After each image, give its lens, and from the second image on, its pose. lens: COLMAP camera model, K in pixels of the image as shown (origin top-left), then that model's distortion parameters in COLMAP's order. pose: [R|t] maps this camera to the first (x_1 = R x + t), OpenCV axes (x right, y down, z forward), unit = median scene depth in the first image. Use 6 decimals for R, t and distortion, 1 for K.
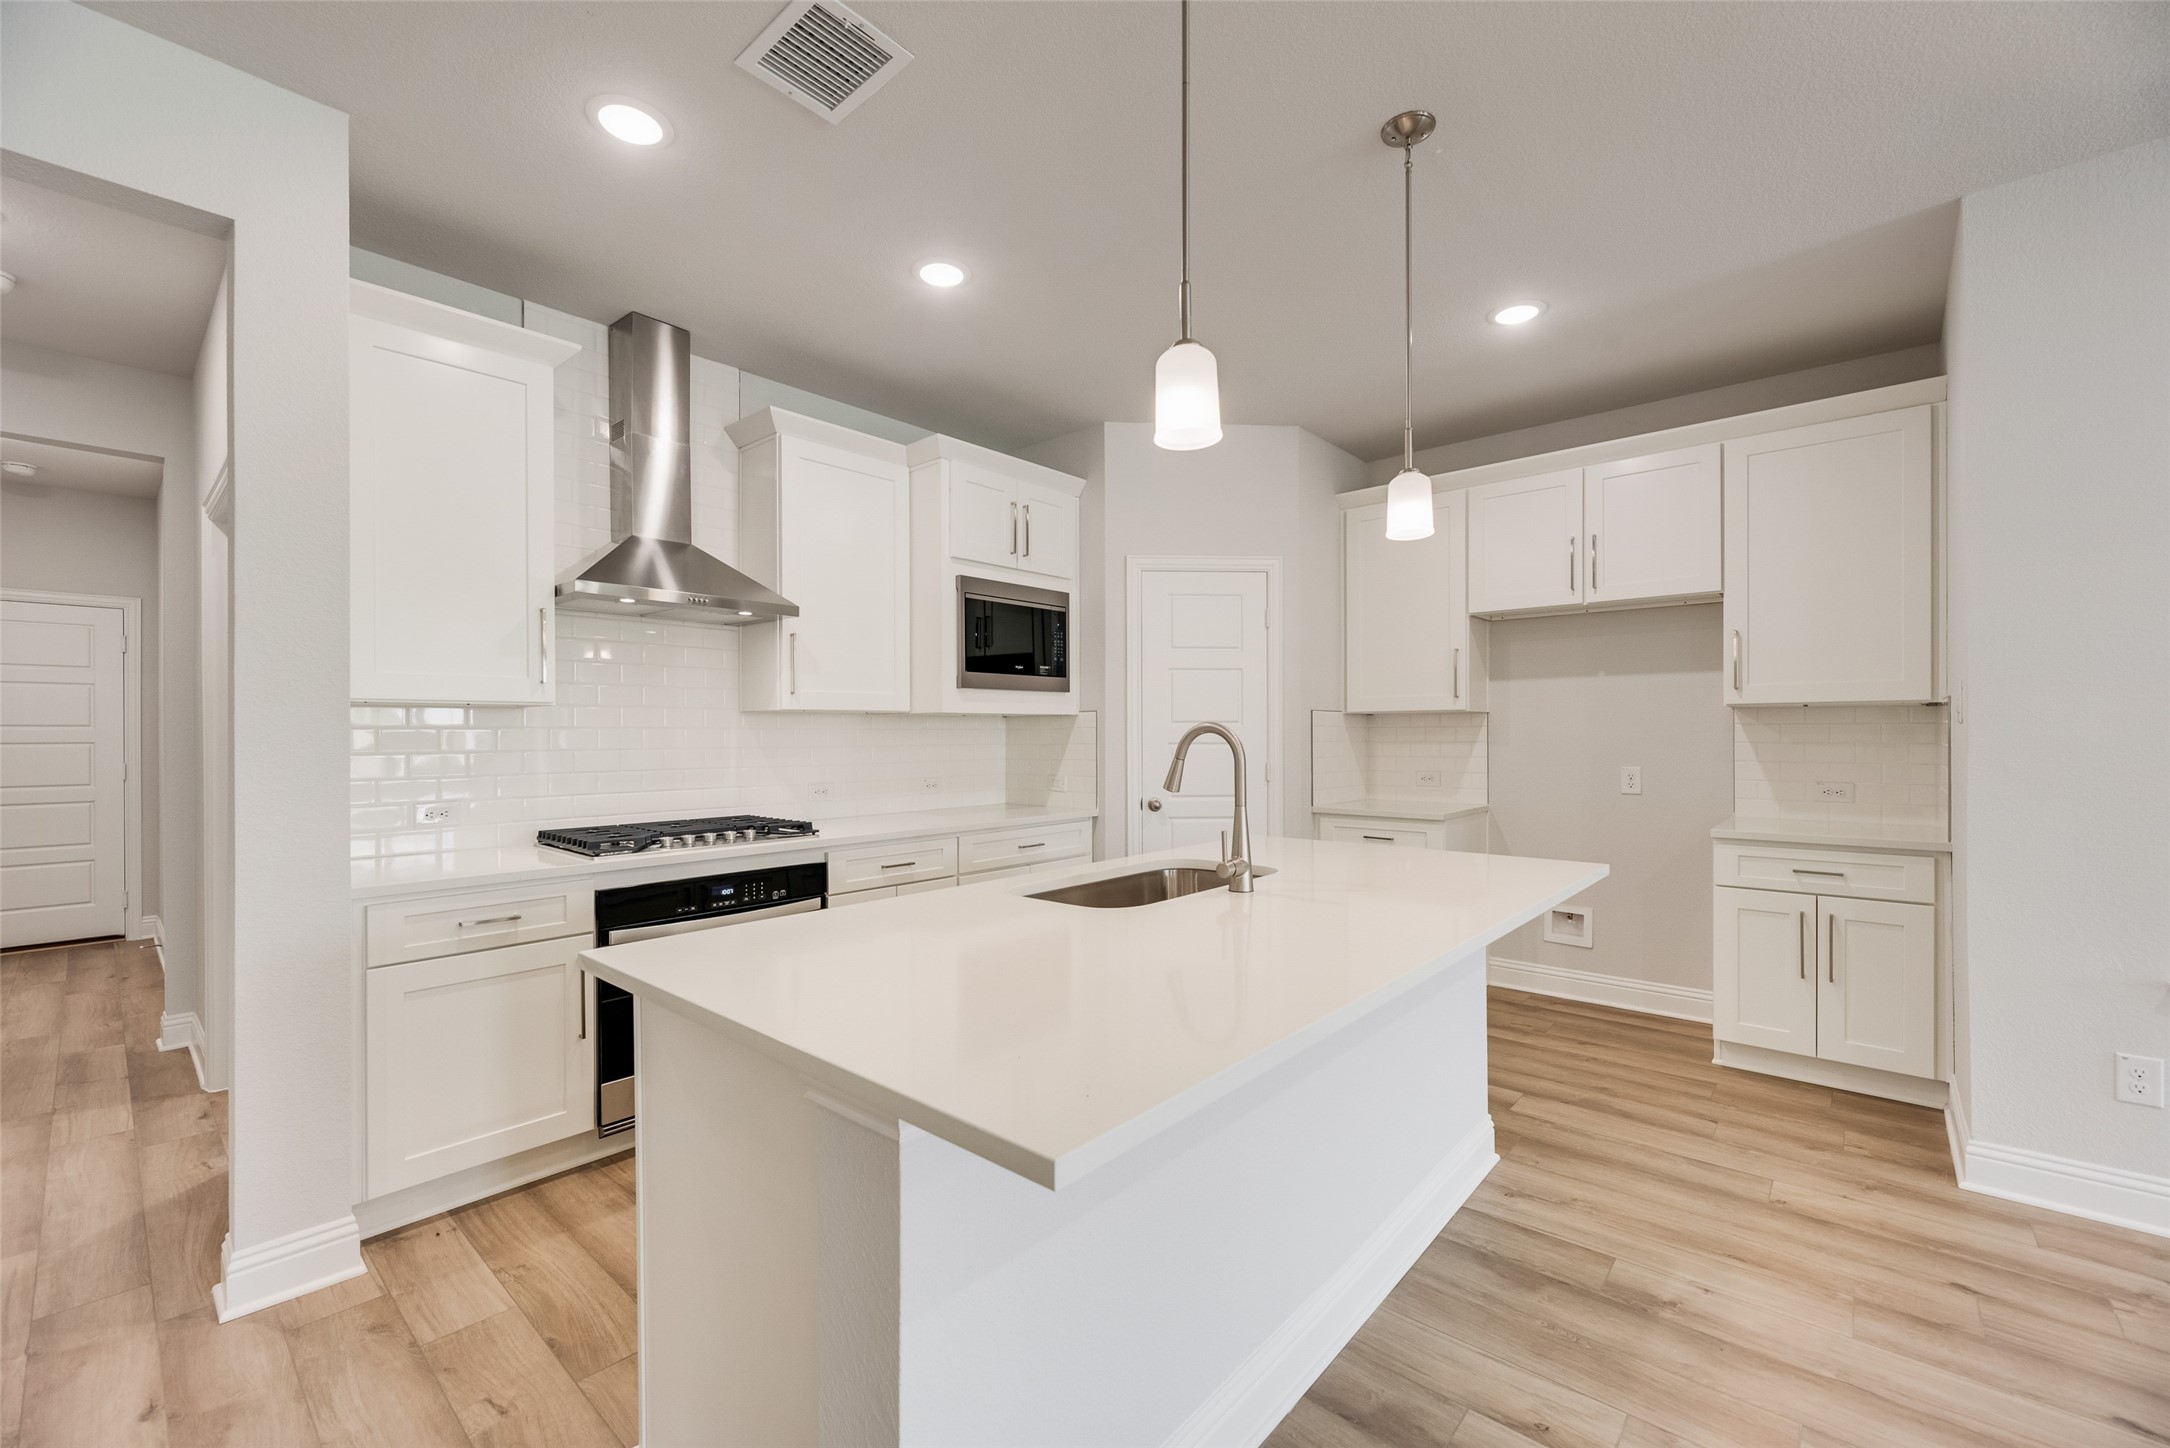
lens RADIAL K [[879.8, 0, 1091.3], [0, 879.8, 734.1], [0, 0, 1]] dist [-0.002201, -0.000342]
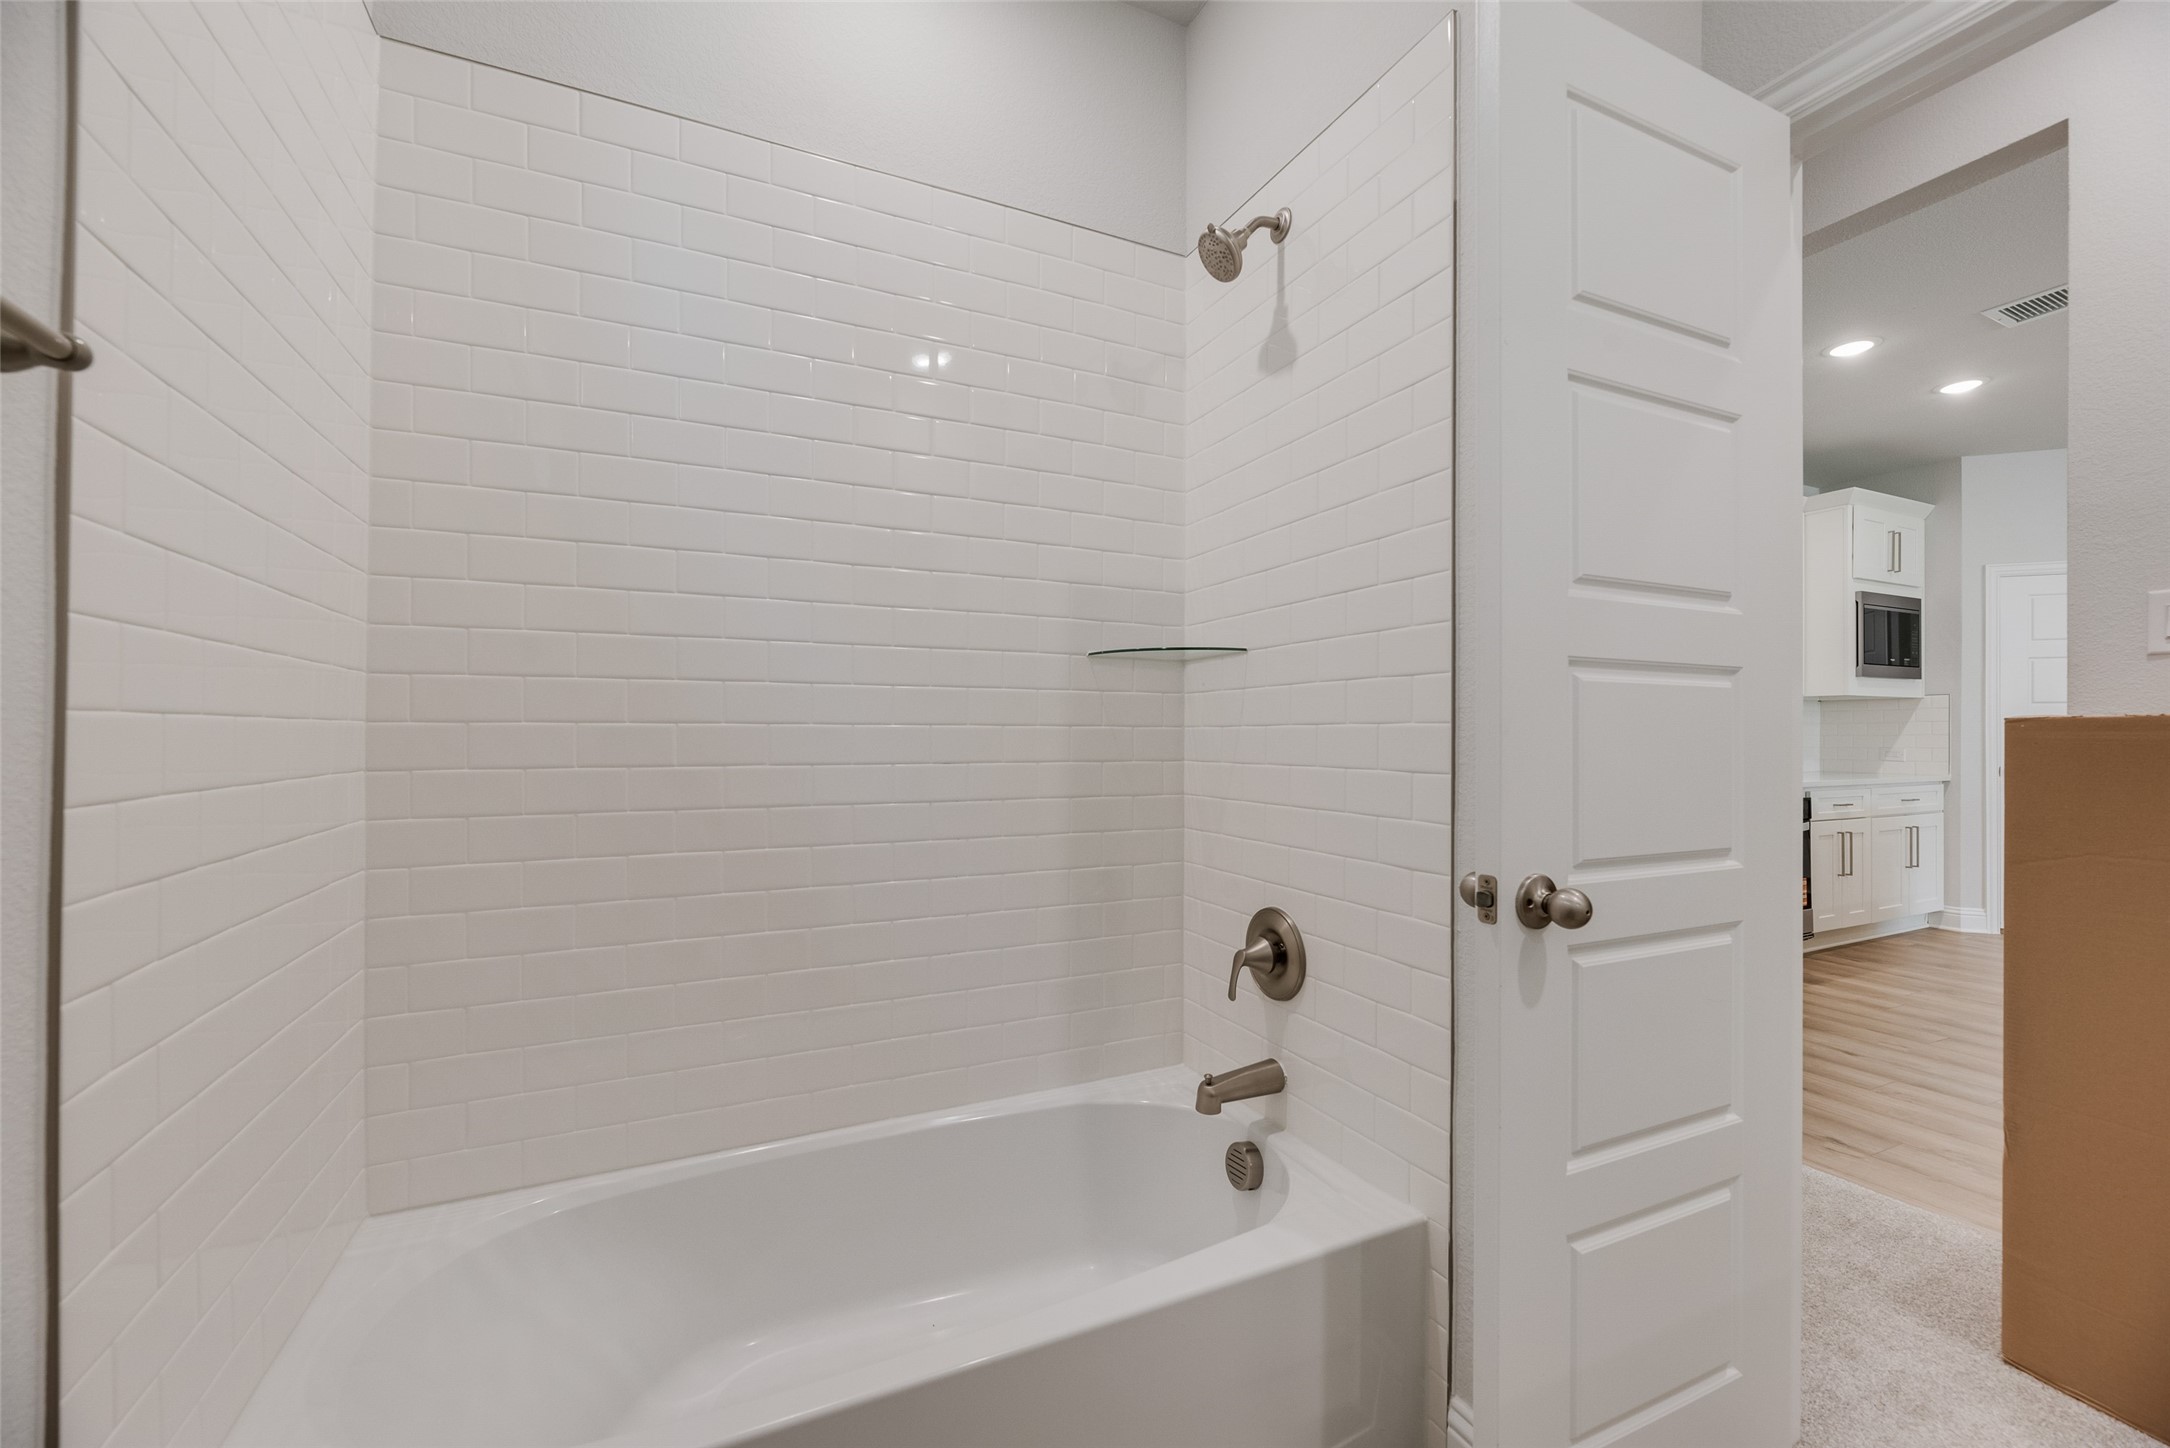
lens RADIAL K [[879.8, 0, 1080.5], [0, 879.8, 732.3], [0, 0, 1]] dist [-0.002201, -0.000342]
pose [[0.918511, 0.004733, -0.395367, -0.651859], [-0.005467, 0.999985, -0.000730, 0.035508], [0.395358, 0.002832, 0.918523, -0.623403]]
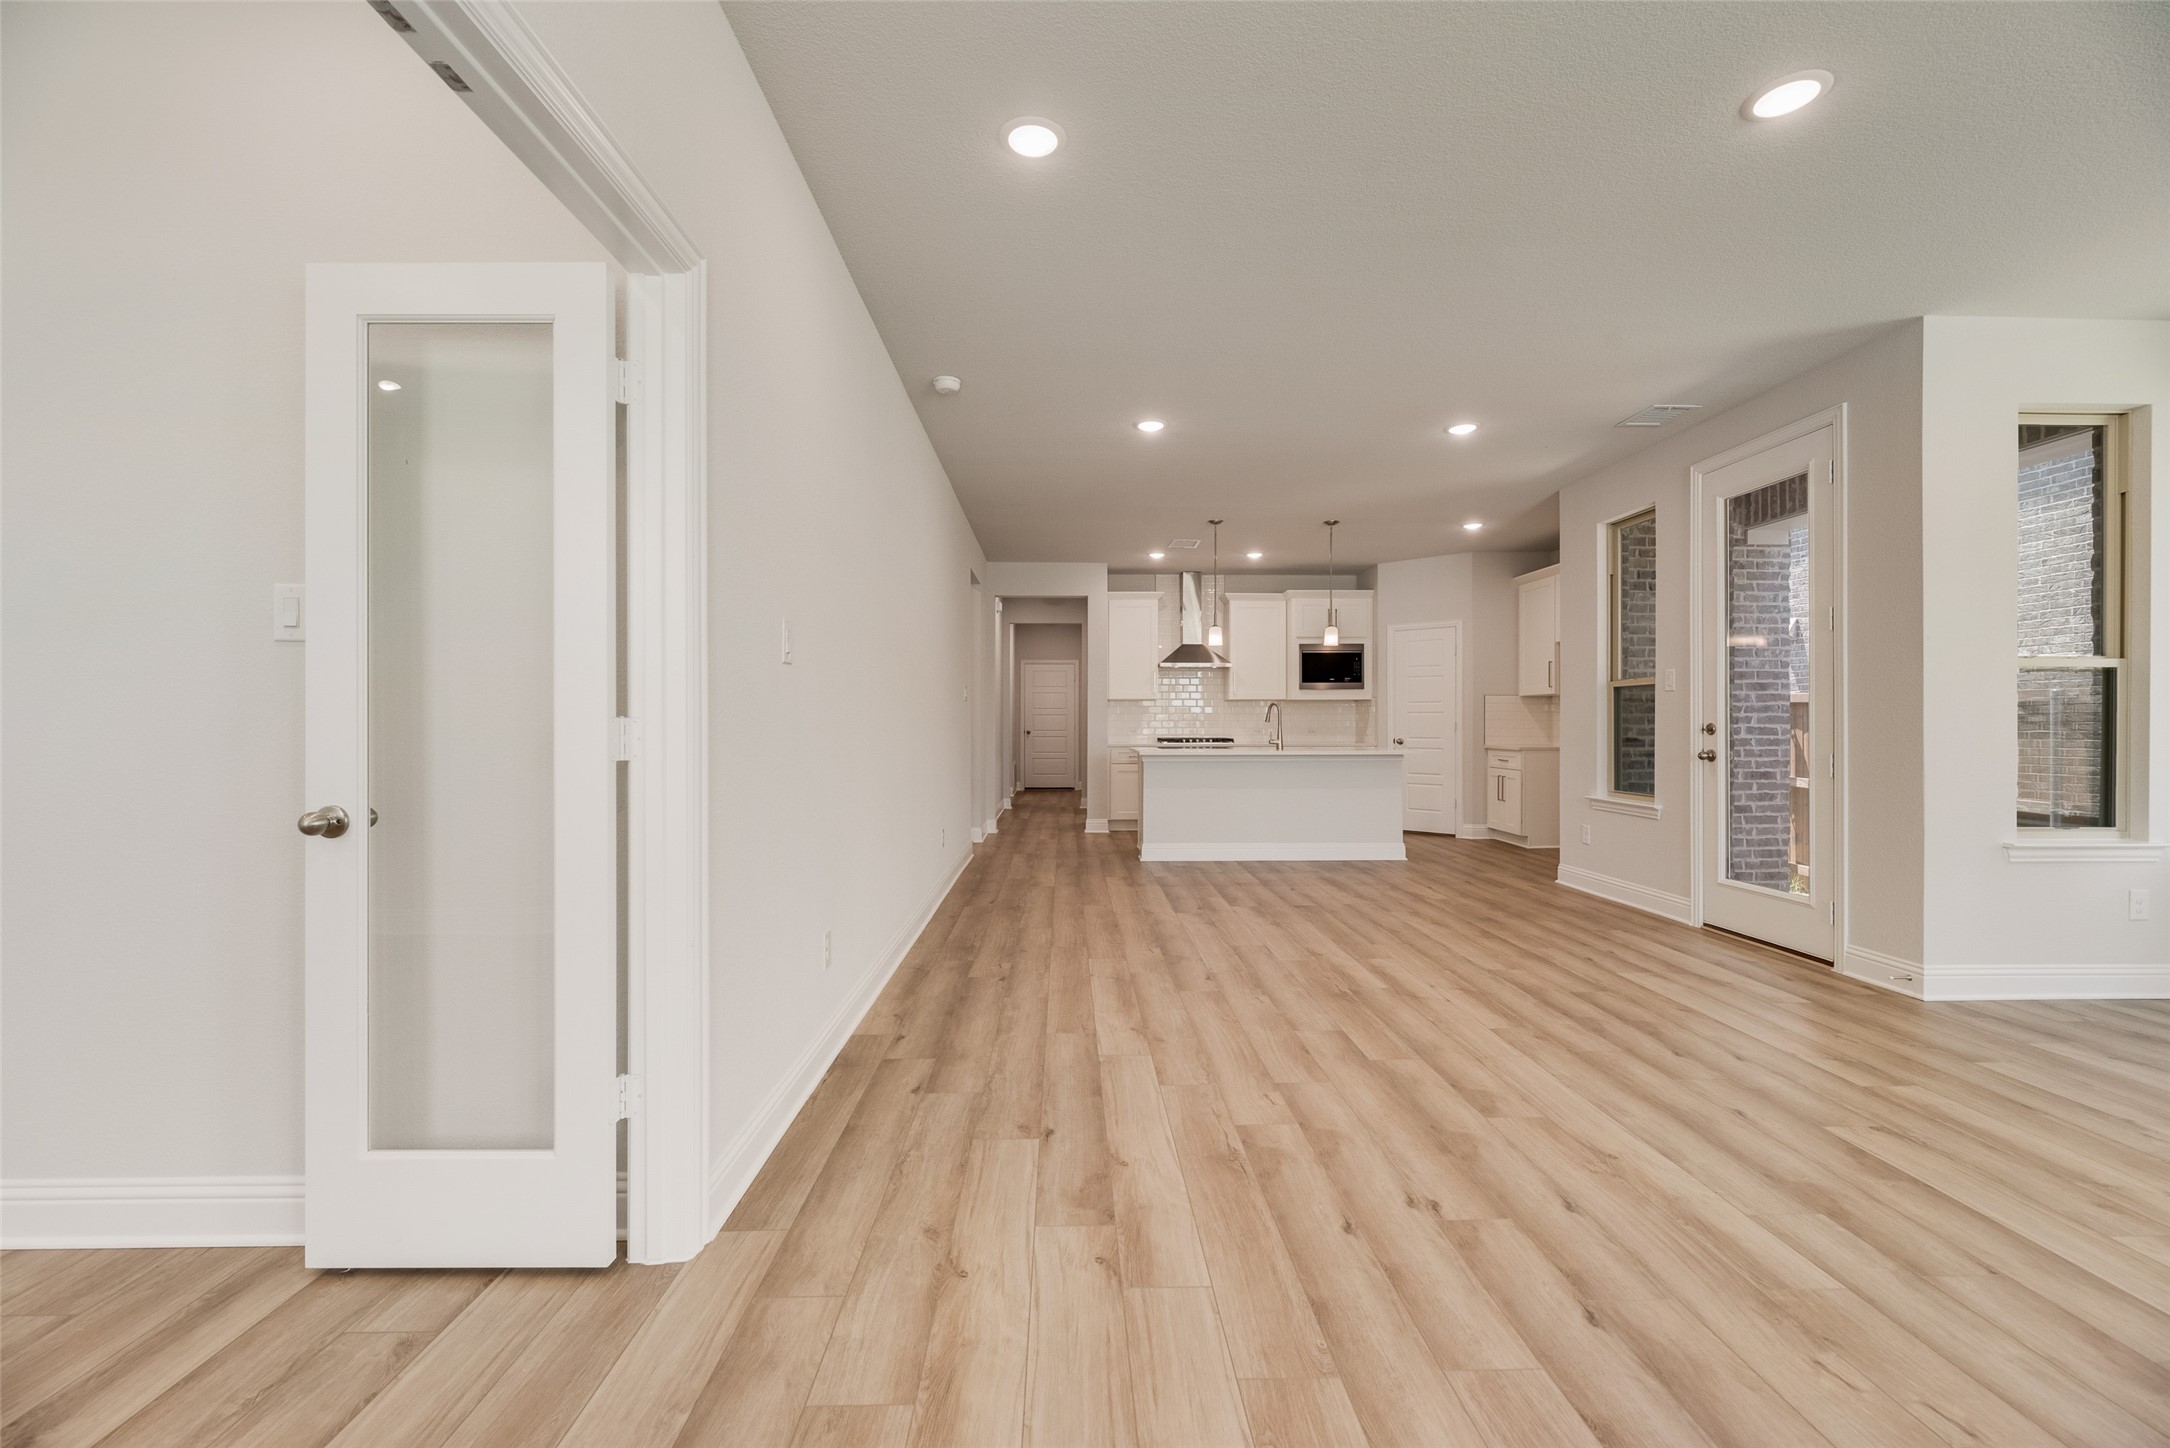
lens RADIAL K [[879.8, 0, 1082.7], [0, 879.8, 722.0], [0, 0, 1]] dist [-0.002201, -0.000342]
pose [[0.676667, 0.004312, -0.736277, 1.173576], [-0.004070, 0.999989, 0.002115, 0.034235], [0.736278, 0.001566, 0.676677, -1.049881]]
